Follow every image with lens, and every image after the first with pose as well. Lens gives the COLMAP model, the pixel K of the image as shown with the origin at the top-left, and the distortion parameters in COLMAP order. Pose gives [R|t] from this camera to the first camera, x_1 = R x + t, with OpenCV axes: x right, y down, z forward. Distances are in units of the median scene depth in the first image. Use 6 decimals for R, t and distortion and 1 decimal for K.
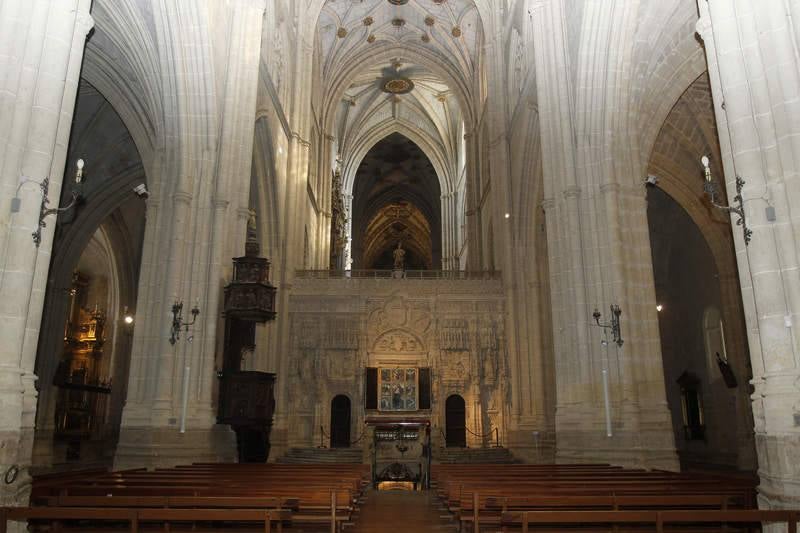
lens RADIAL K [[619.3, 0, 401.9], [0, 619.3, 263.8], [0, 0, 1]] dist [-0.047263, 0.003067]
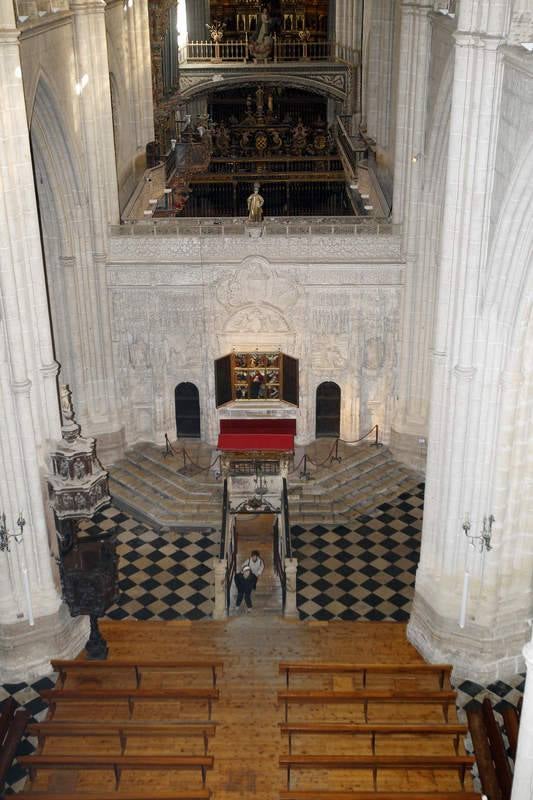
lens RADIAL K [[984.2, 0, 270.3], [0, 984.2, 404.6], [0, 0, 1]] dist [-0.010615, 0.000000]
pose [[0.999840, -0.001076, -0.017877, 0.033278], [0.012414, 0.761124, 0.648488, -0.586944], [0.012908, -0.648606, 0.761015, 0.011825]]
